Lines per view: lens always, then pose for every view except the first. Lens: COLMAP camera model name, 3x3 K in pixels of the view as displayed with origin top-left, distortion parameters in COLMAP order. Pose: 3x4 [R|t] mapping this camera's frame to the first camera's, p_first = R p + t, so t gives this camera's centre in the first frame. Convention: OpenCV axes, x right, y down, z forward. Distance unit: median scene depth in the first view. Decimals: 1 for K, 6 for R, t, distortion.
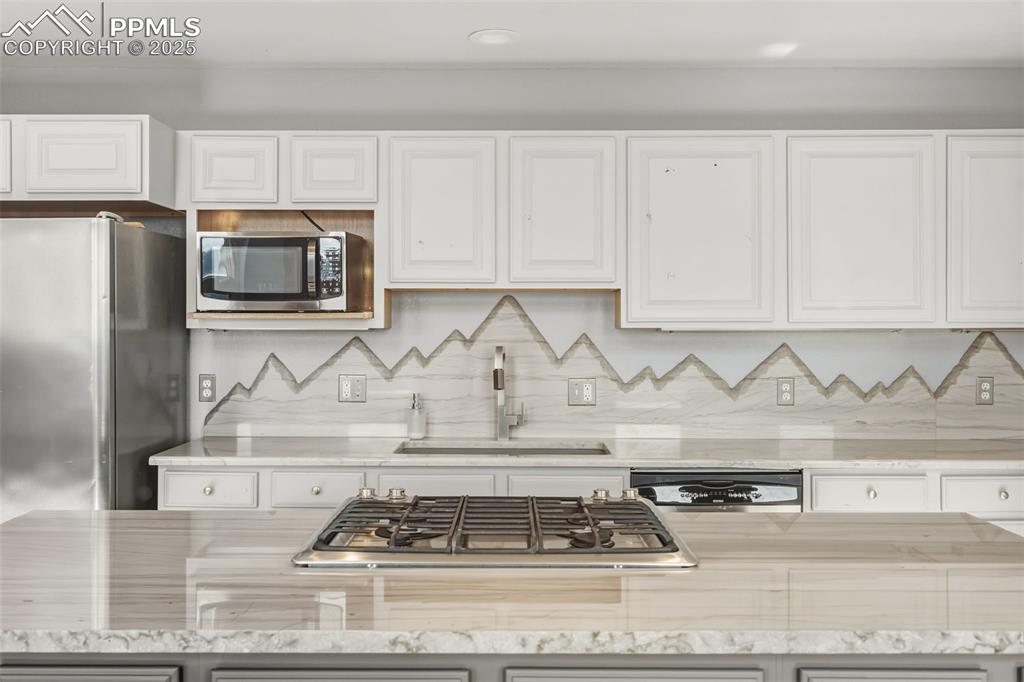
lens RADIAL K [[1013.1, 0, 506.8], [0, 1013.1, 331.4], [0, 0, 1]] dist [-0.001043, 0.000000]
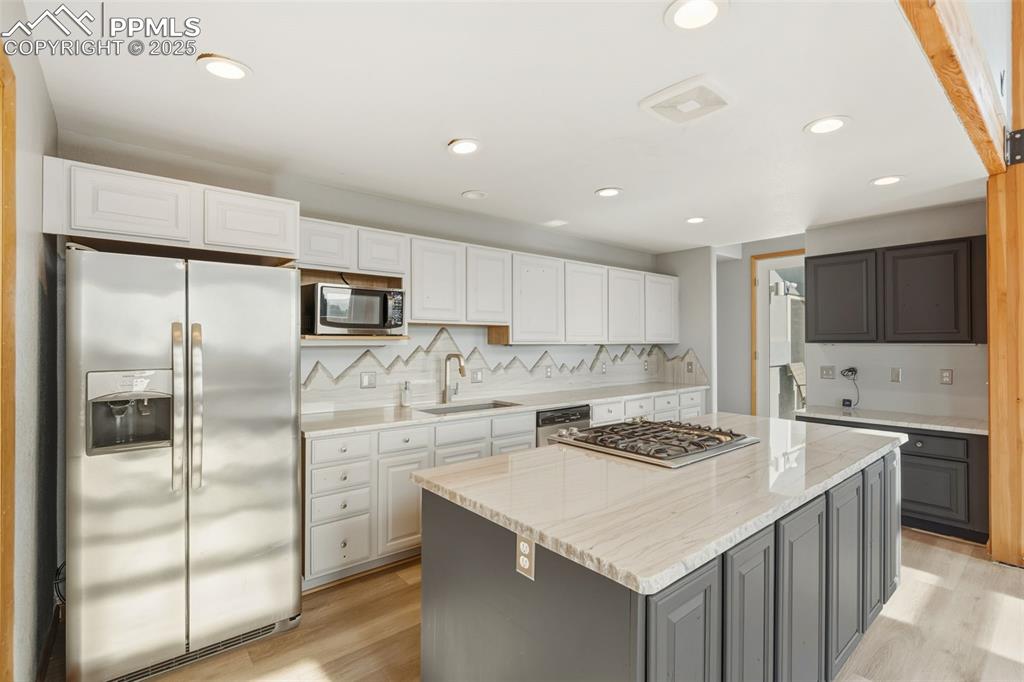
lens RADIAL K [[475.0, 0, 503.4], [0, 475.0, 335.7], [0, 0, 1]] dist [-0.012326, 0.003830]
pose [[0.765893, 0.007939, 0.642919, -0.493685], [0.005292, 0.999812, -0.018650, -0.002498], [-0.642947, 0.017686, 0.765707, 0.242057]]
